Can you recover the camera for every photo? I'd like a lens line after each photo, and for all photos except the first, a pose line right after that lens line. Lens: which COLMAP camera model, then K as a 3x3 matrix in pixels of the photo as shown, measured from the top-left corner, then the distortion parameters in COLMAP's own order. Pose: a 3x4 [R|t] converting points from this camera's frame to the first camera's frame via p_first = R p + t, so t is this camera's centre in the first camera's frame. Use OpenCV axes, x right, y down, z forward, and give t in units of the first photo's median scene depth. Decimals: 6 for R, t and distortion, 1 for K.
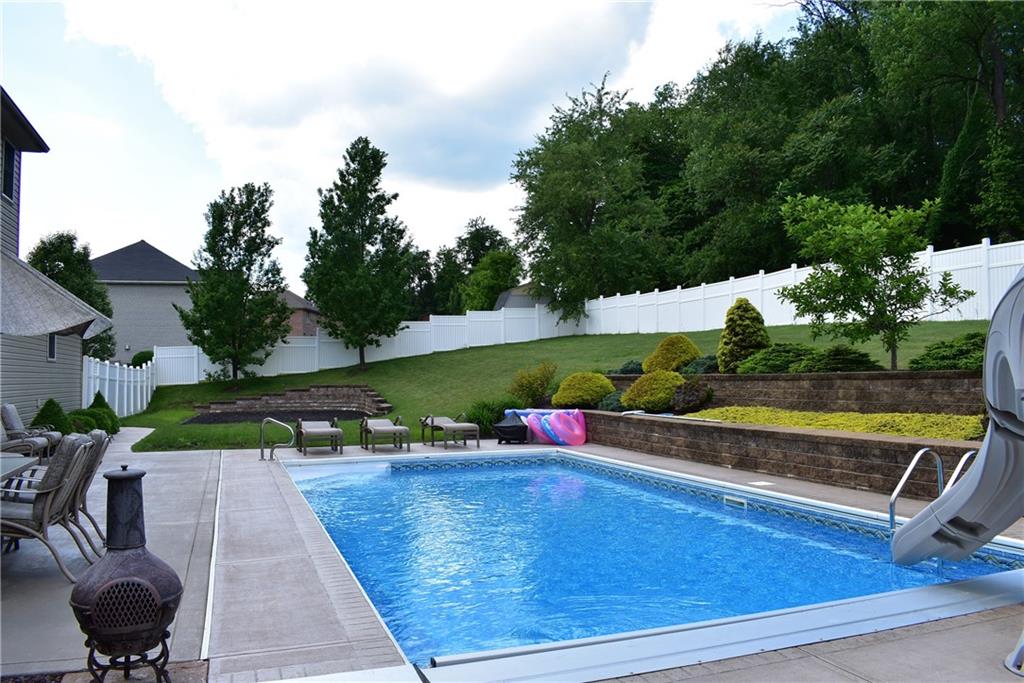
lens RADIAL K [[810.4, 0, 512.0], [0, 810.4, 341.5], [0, 0, 1]] dist [-0.004214, -0.001233]
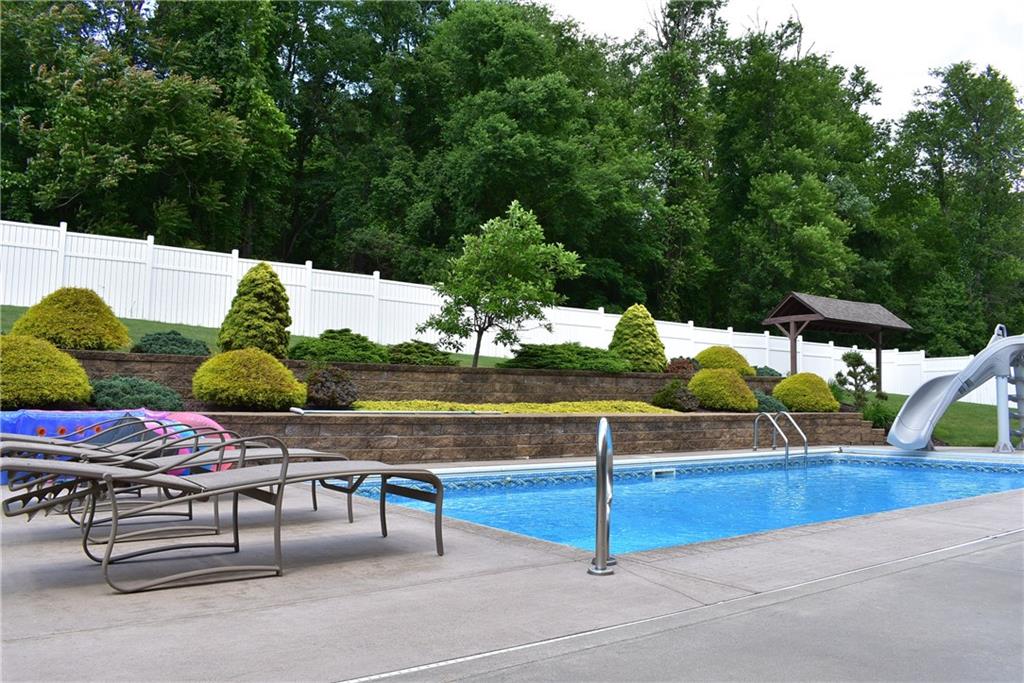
lens RADIAL K [[810.4, 0, 512.0], [0, 810.4, 341.5], [0, 0, 1]] dist [-0.004214, -0.001233]
pose [[-0.298531, 0.079817, 0.951056, -0.719055], [-0.050610, 0.993771, -0.099288, 0.119907], [-0.953057, -0.077774, -0.292632, 1.398336]]
